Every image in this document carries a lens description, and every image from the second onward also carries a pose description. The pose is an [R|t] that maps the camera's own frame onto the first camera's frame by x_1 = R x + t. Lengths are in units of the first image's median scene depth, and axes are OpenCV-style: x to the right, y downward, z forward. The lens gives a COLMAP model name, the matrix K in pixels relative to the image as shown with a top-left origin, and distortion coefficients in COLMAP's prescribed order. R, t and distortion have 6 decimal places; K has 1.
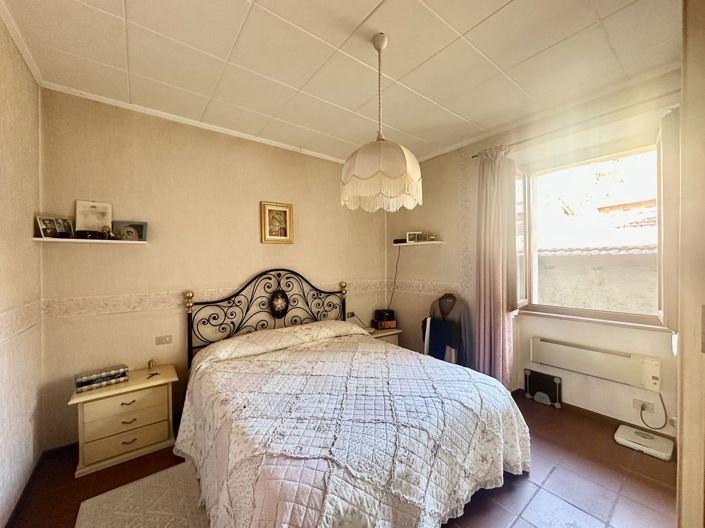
lens RADIAL K [[279.2, 0, 349.9], [0, 279.2, 264.4], [0, 0, 1]] dist [-0.007848, 0.000661]
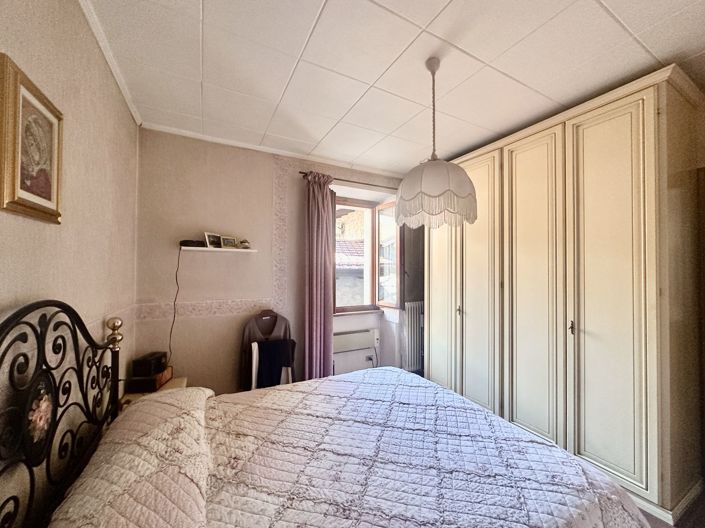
lens RADIAL K [[279.2, 0, 351.3], [0, 279.2, 266.2], [0, 0, 1]] dist [-0.007848, 0.000661]
pose [[0.154707, 0.022961, 0.987694, -0.561094], [-0.001469, 0.999734, -0.023011, -0.017401], [-0.987959, 0.002109, 0.154699, 0.682409]]
